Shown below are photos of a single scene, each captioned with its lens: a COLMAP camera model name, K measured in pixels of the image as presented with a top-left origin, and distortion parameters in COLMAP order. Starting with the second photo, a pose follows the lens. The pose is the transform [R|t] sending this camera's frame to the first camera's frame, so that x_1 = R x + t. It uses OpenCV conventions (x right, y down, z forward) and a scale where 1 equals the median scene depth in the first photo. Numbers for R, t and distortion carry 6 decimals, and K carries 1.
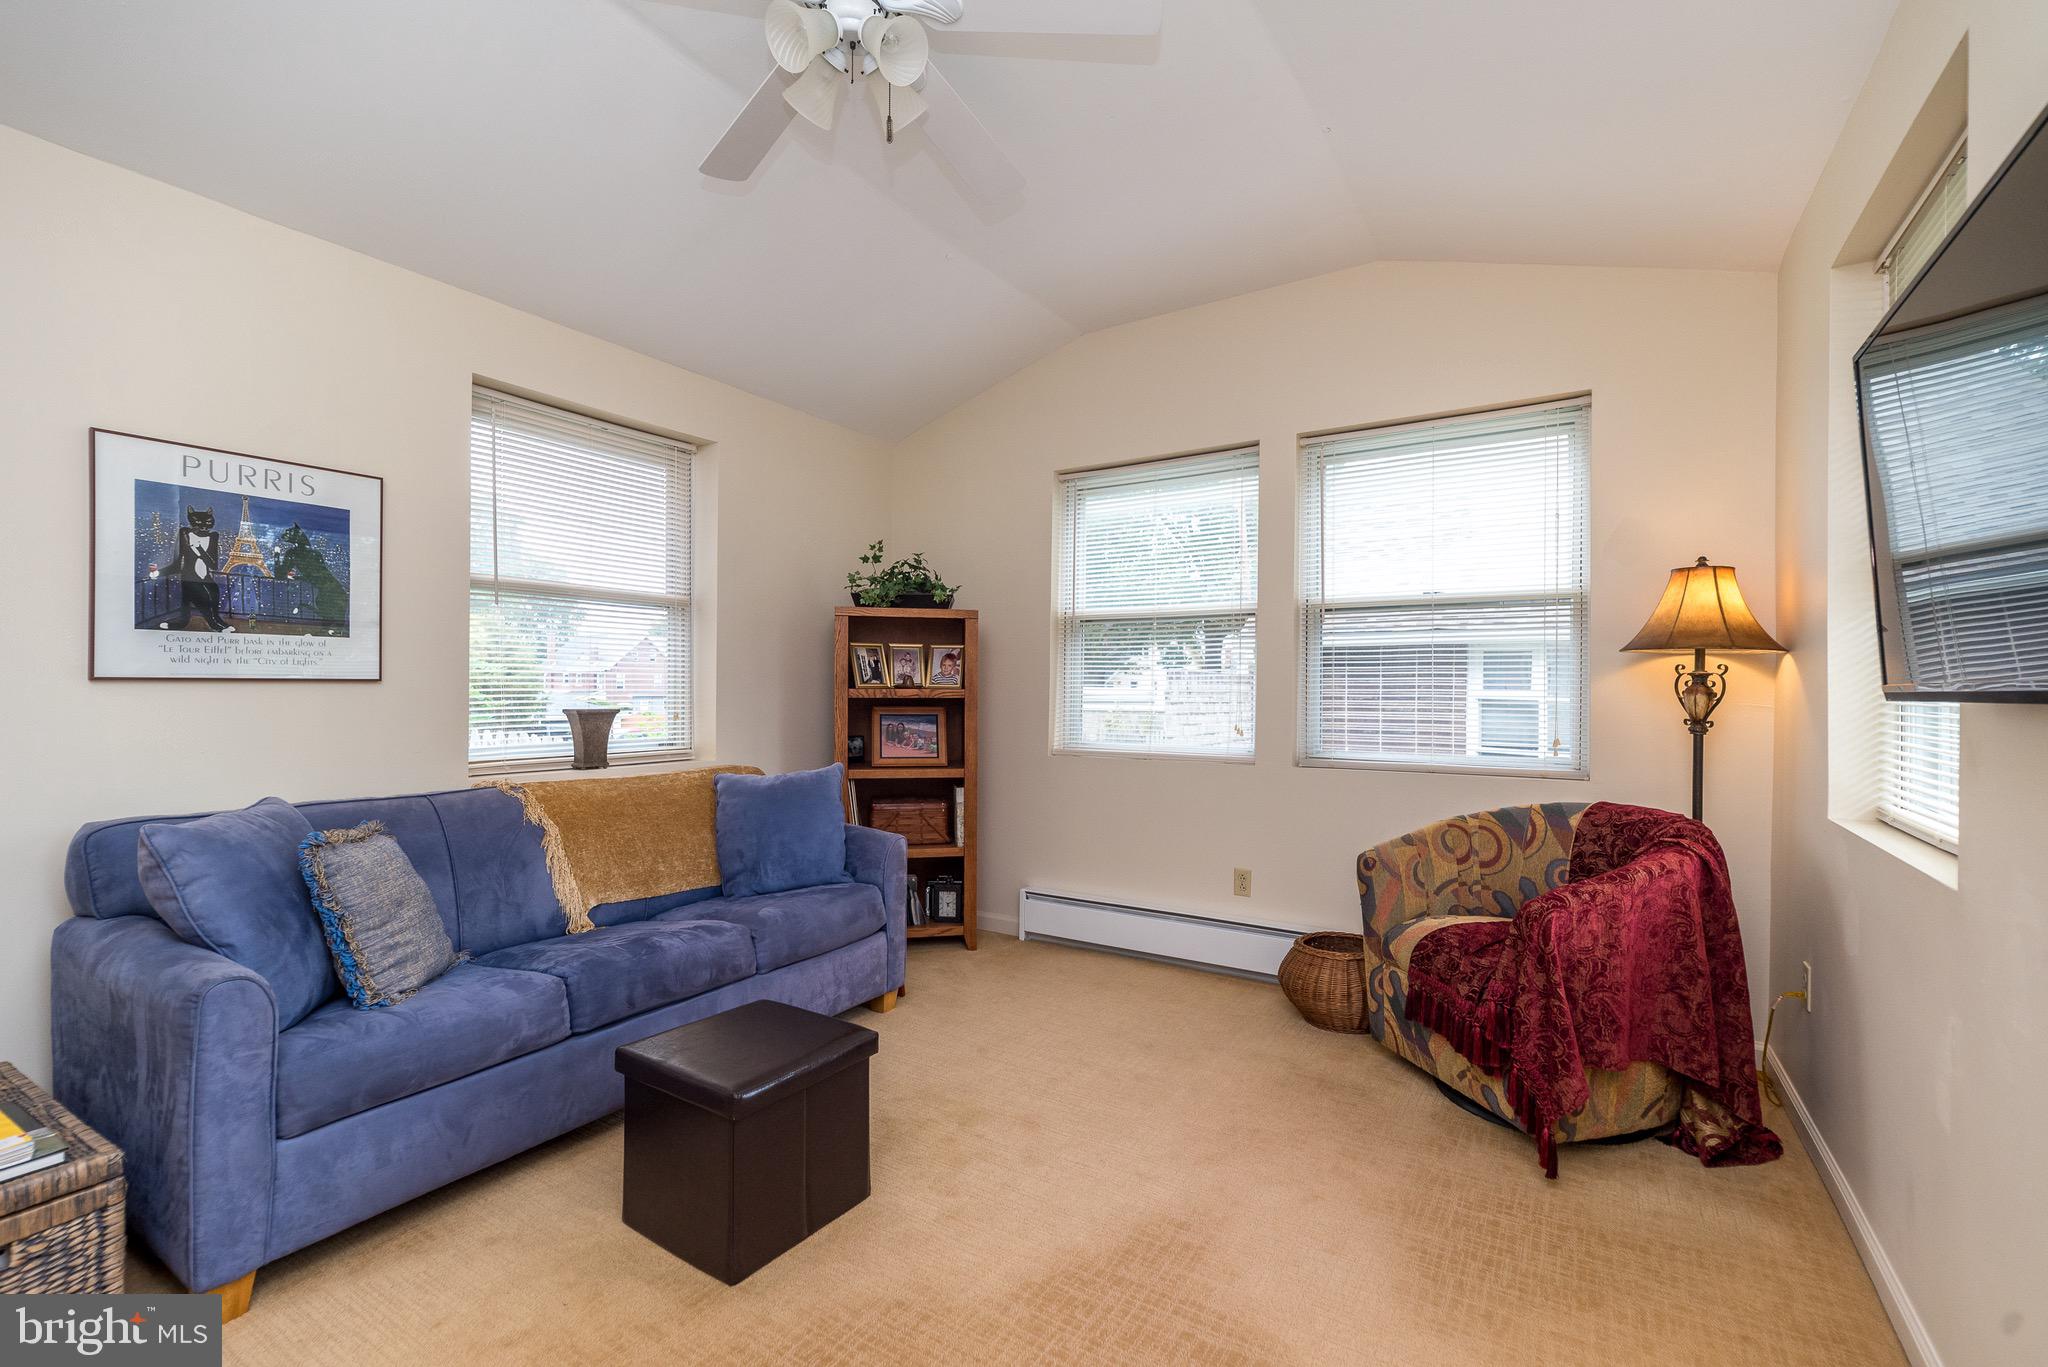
lens RADIAL K [[889.6, 0, 1027.1], [0, 889.6, 687.9], [0, 0, 1]] dist [0.012021, -0.000150]
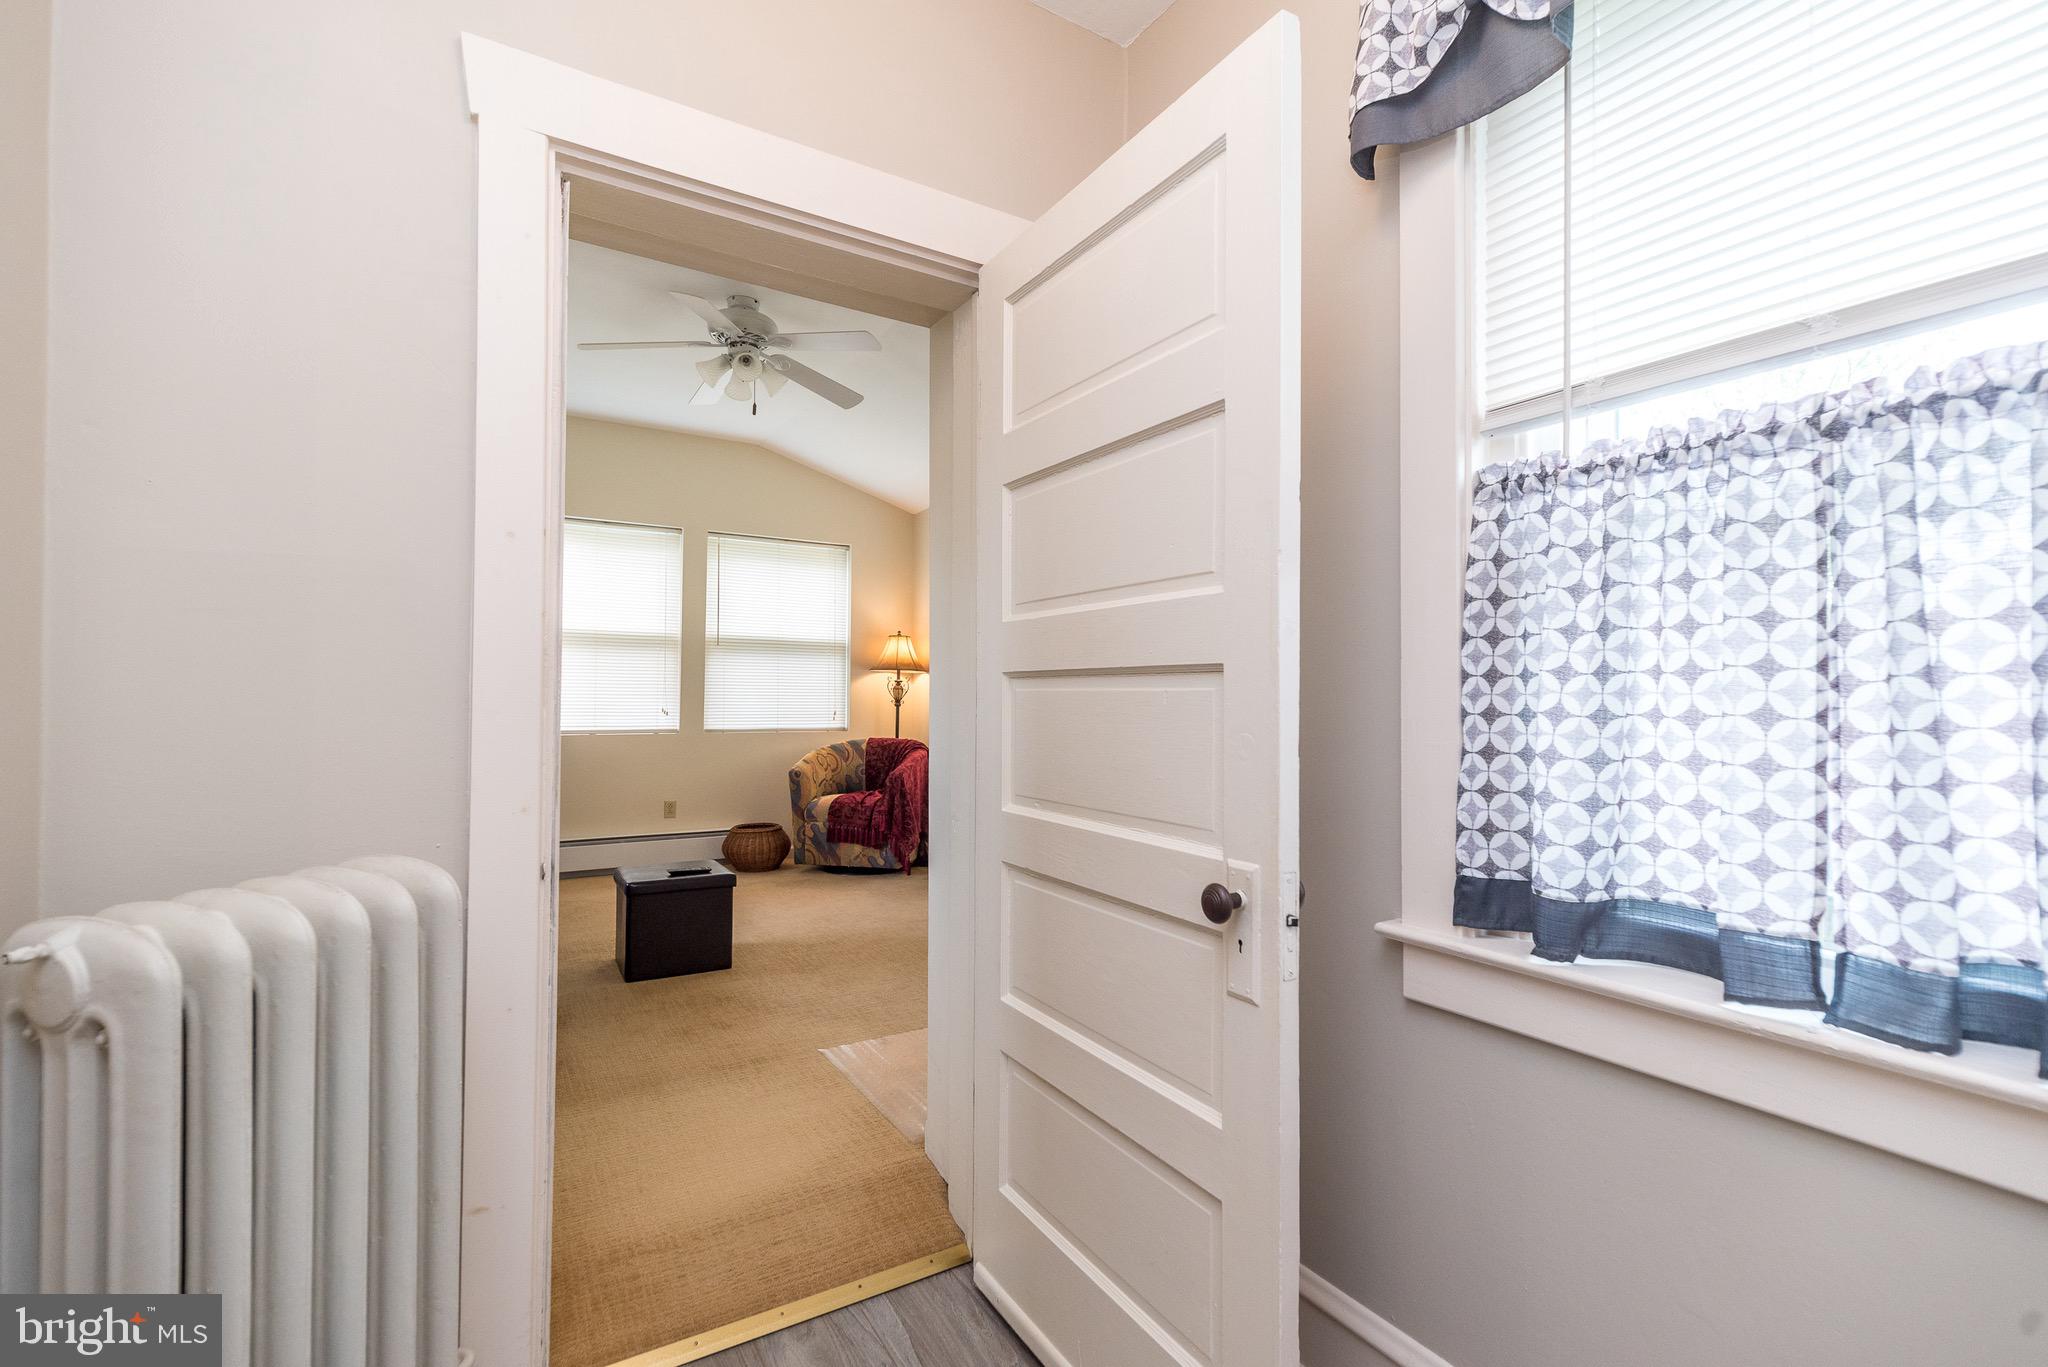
lens RADIAL K [[889.6, 0, 1021.8], [0, 889.6, 688.6], [0, 0, 1]] dist [0.012021, -0.000150]
pose [[0.441954, -0.000276, 0.897038, -1.194311], [-0.006243, 0.999975, 0.003383, -0.005463], [-0.897016, -0.007095, 0.441941, -0.327591]]
